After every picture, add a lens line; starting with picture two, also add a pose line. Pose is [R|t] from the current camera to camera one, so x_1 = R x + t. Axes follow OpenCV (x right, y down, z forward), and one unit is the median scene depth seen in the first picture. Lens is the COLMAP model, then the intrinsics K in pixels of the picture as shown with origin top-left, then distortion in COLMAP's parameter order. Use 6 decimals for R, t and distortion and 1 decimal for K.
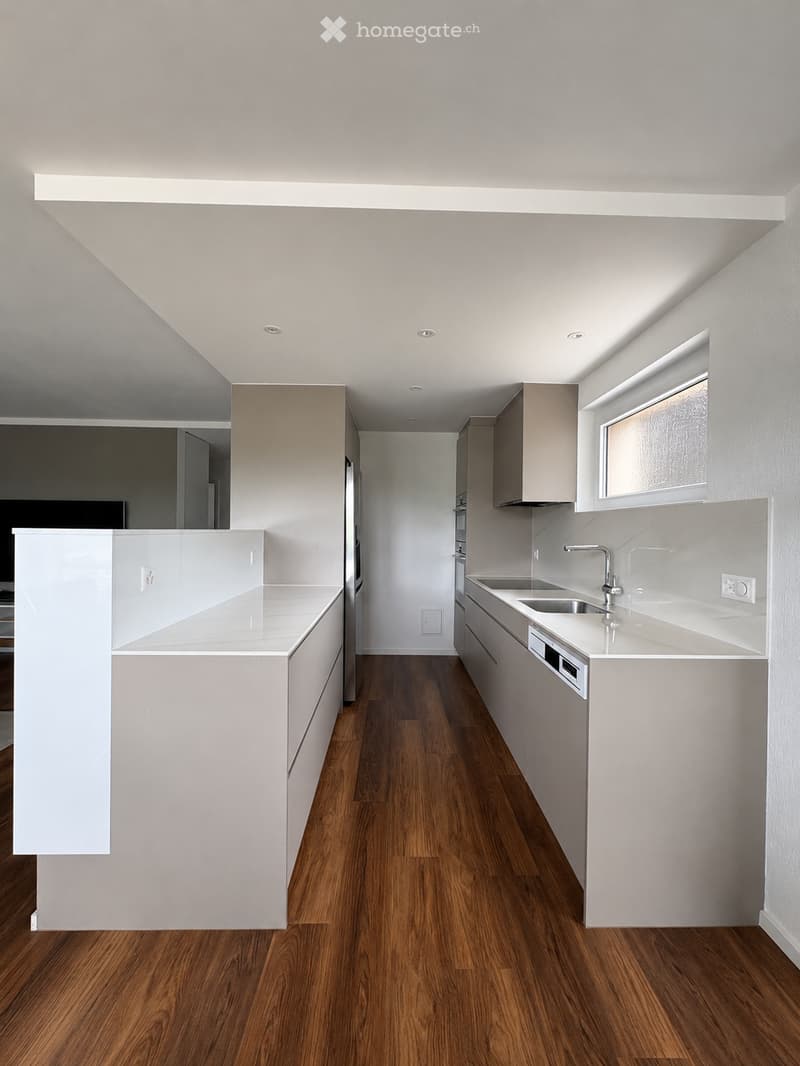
lens RADIAL K [[428.2, 0, 401.7], [0, 428.2, 530.8], [0, 0, 1]] dist [-0.002443, -0.000201]
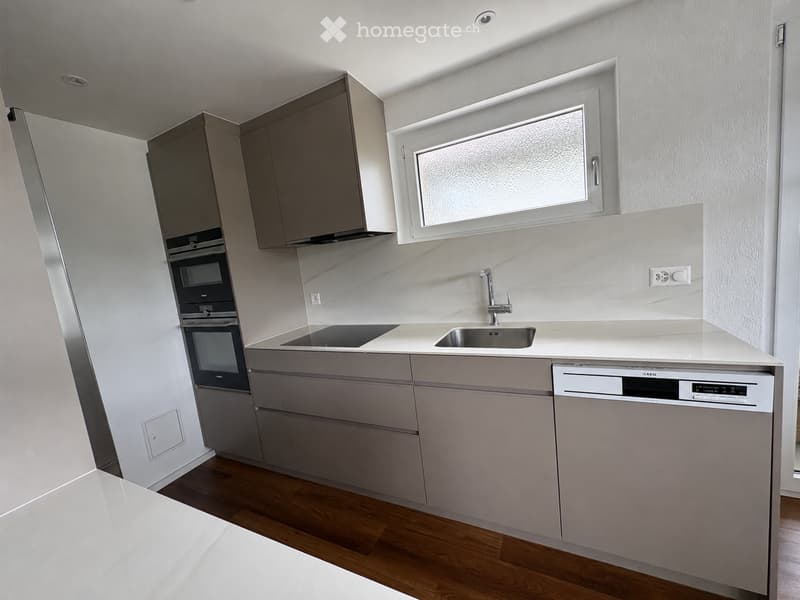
lens RADIAL K [[321.3, 0, 400.0], [0, 321.3, 303.4], [0, 0, 1]] dist [-0.002443, -0.000201]
pose [[0.456831, -0.187708, 0.869524, -0.379120], [0.123210, 0.981413, 0.147130, -0.025283], [-0.880980, 0.039920, 0.471467, 1.036145]]
